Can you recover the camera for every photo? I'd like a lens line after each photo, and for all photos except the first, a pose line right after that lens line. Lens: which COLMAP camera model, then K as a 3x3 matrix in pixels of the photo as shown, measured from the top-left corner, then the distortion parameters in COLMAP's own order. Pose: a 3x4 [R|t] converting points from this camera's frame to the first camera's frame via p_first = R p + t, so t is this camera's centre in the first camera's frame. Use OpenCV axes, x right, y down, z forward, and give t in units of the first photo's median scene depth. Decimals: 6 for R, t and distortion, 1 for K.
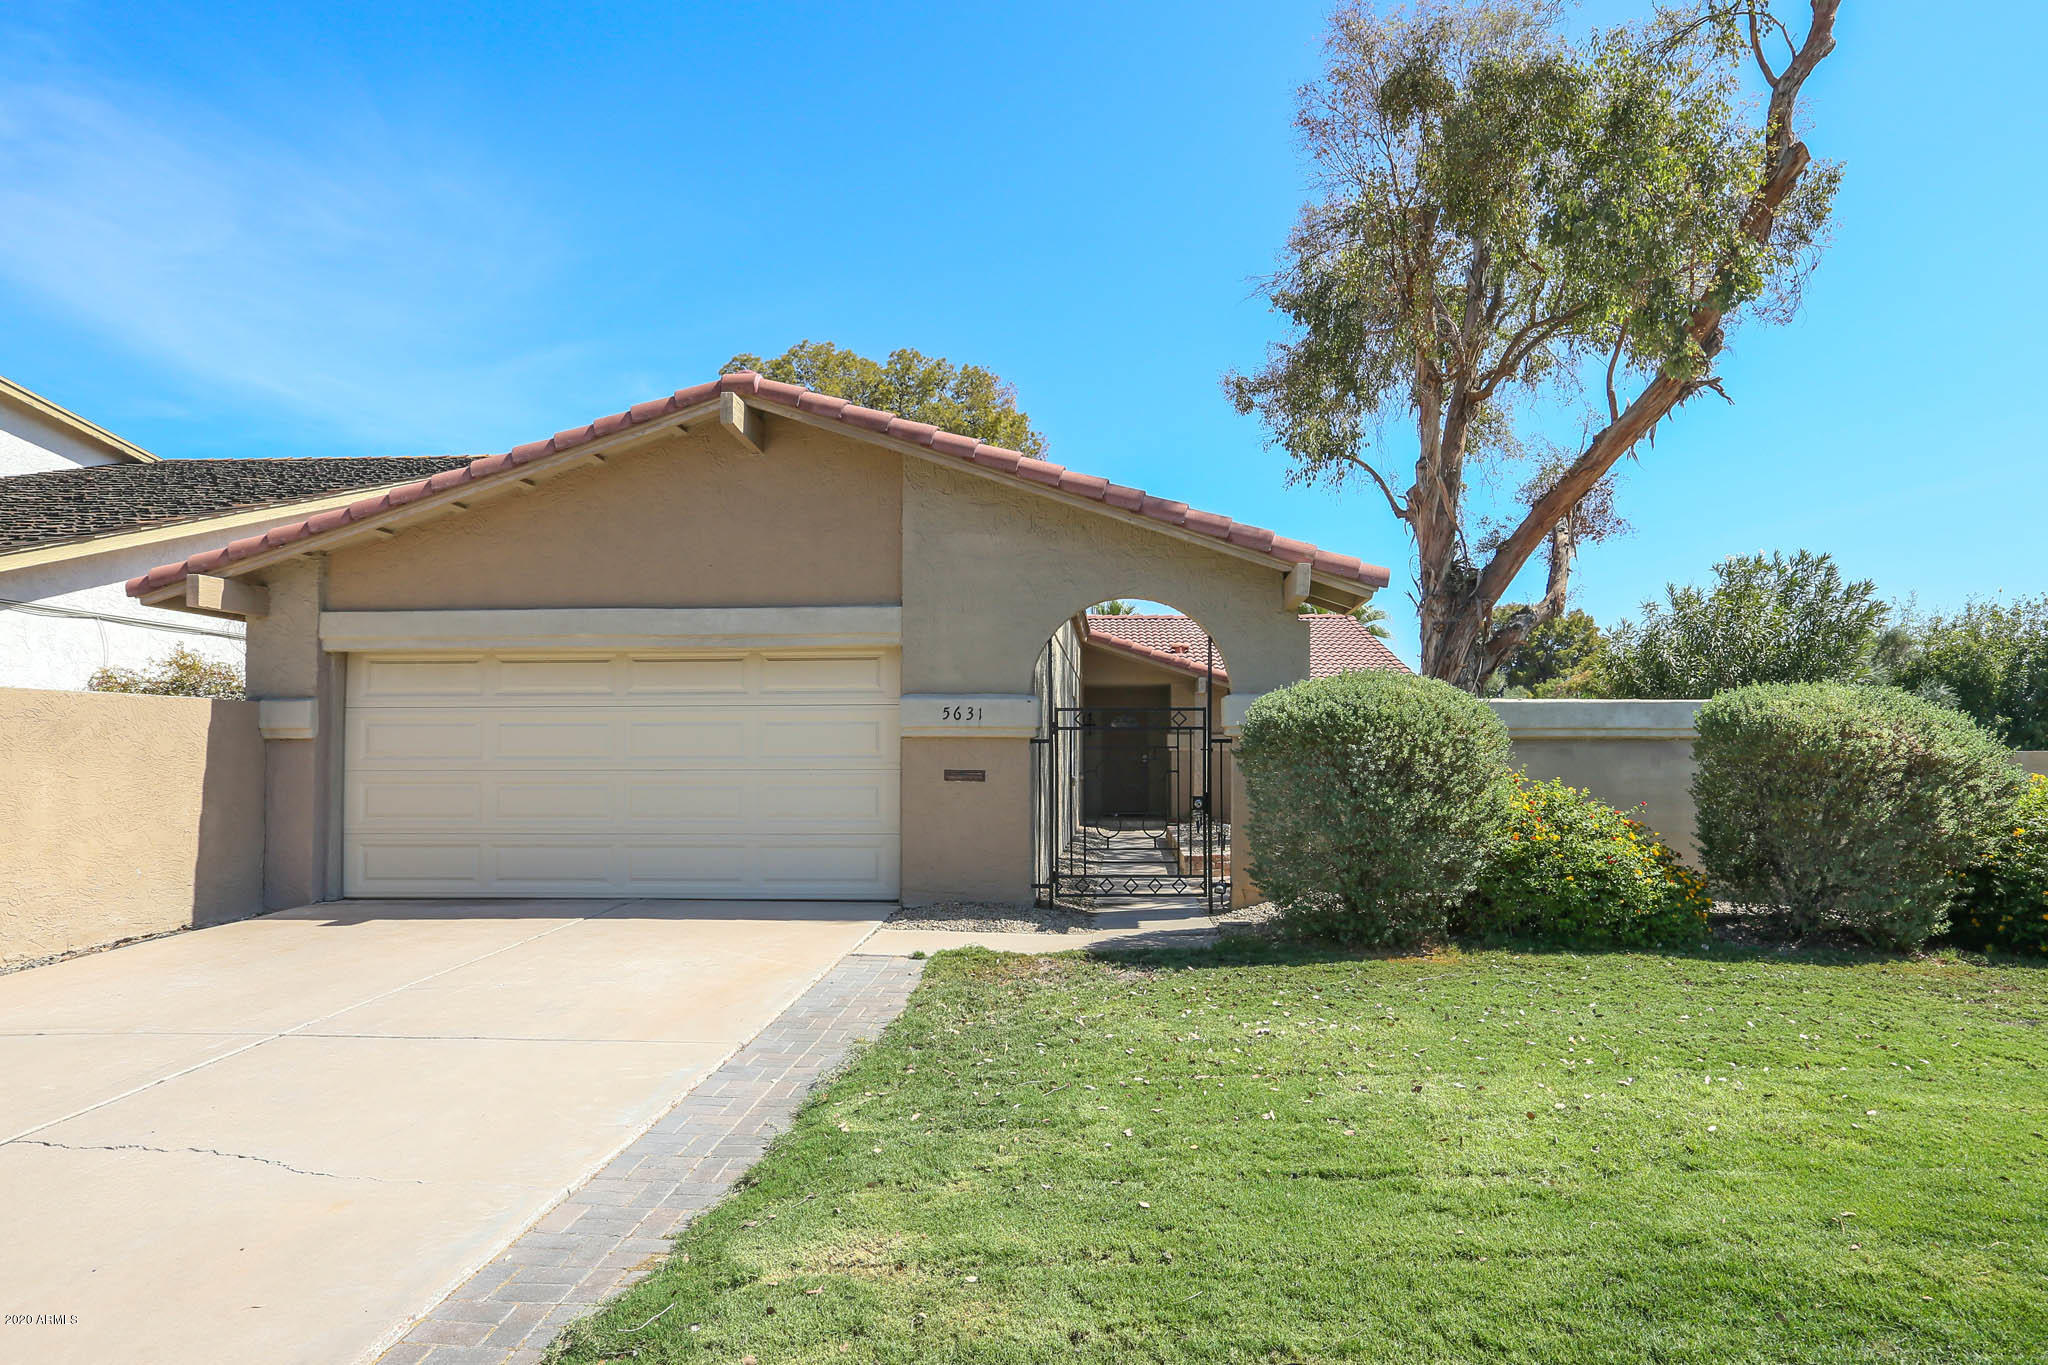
lens RADIAL K [[1075.3, 0, 1040.6], [0, 1075.3, 685.4], [0, 0, 1]] dist [-0.038094, 0.011156]
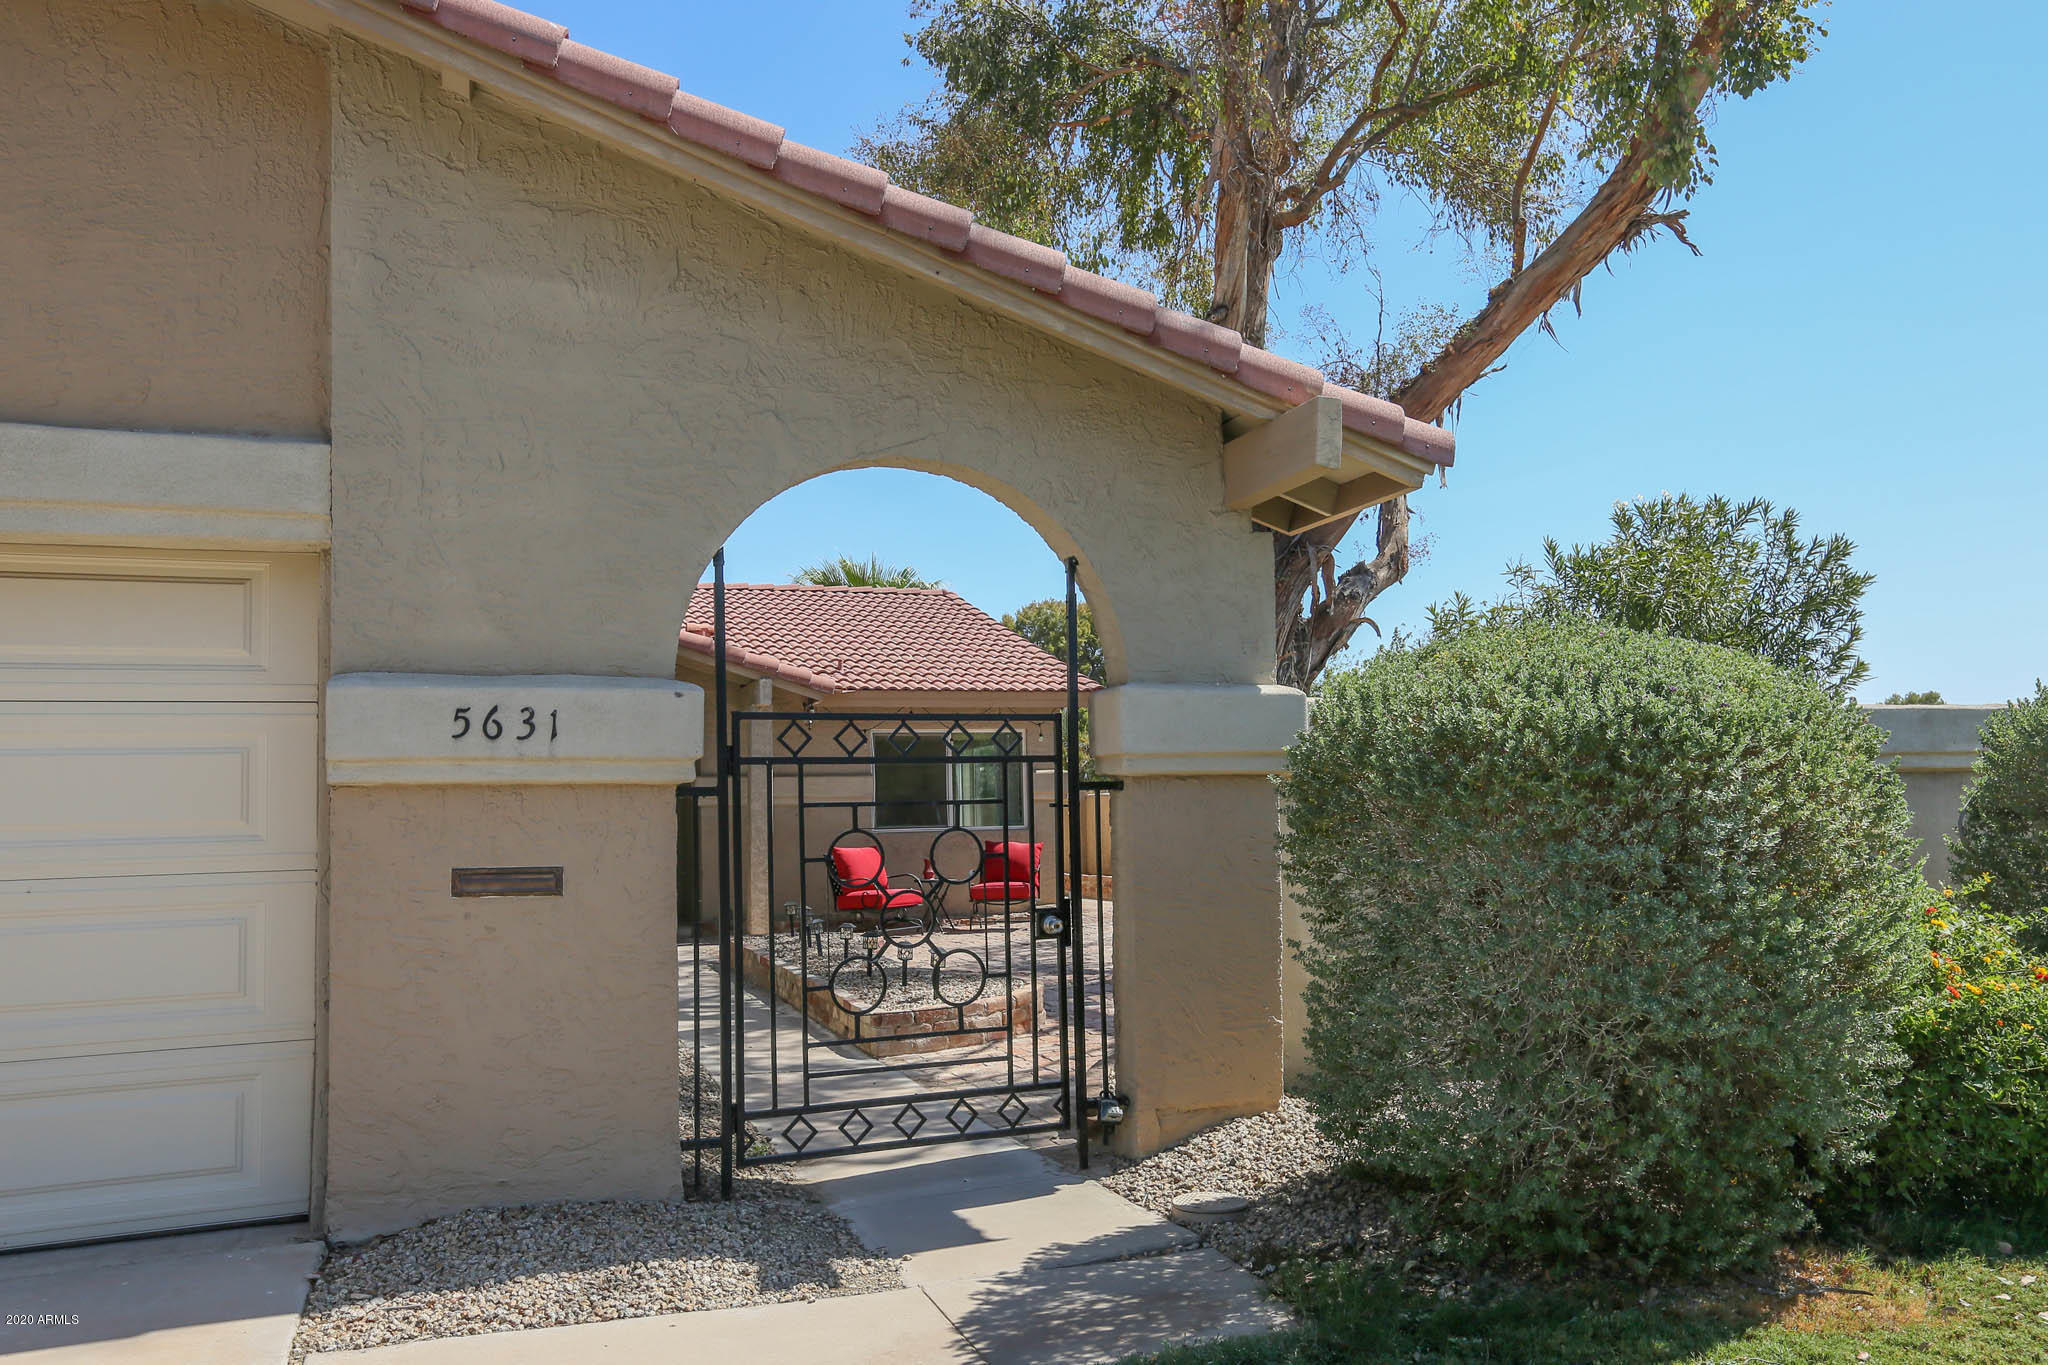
lens RADIAL K [[1523.7, 0, 1016.7], [0, 1523.7, 689.2], [0, 0, 1]] dist [0.006334, 0.004928]
pose [[0.914230, 0.013878, 0.404958, -0.123533], [-0.008504, 0.999850, -0.015068, 0.019605], [-0.405106, 0.010332, 0.914211, 0.402376]]
